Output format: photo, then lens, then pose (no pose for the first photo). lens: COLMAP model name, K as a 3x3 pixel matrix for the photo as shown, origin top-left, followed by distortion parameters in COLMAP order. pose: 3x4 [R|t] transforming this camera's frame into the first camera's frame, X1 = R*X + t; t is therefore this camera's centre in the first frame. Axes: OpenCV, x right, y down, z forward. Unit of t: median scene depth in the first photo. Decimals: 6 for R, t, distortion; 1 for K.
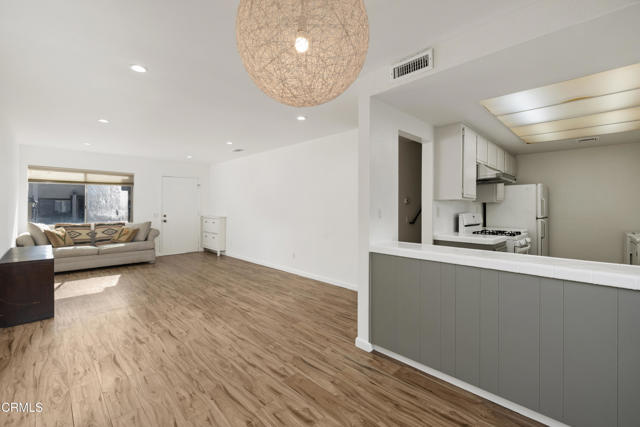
lens RADIAL K [[279.5, 0, 318.2], [0, 279.5, 206.9], [0, 0, 1]] dist [0.002406, 0.000546]
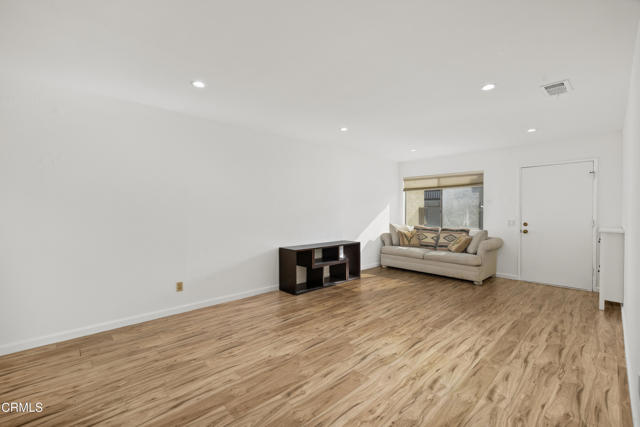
lens RADIAL K [[270.8, 0, 323.3], [0, 270.8, 209.5], [0, 0, 1]] dist [0.000539, 0.000453]
pose [[-0.024062, -0.005287, -0.999696, 0.259644], [-0.002572, 0.999983, -0.005226, -0.000351], [0.999707, 0.002445, -0.024076, 0.939199]]
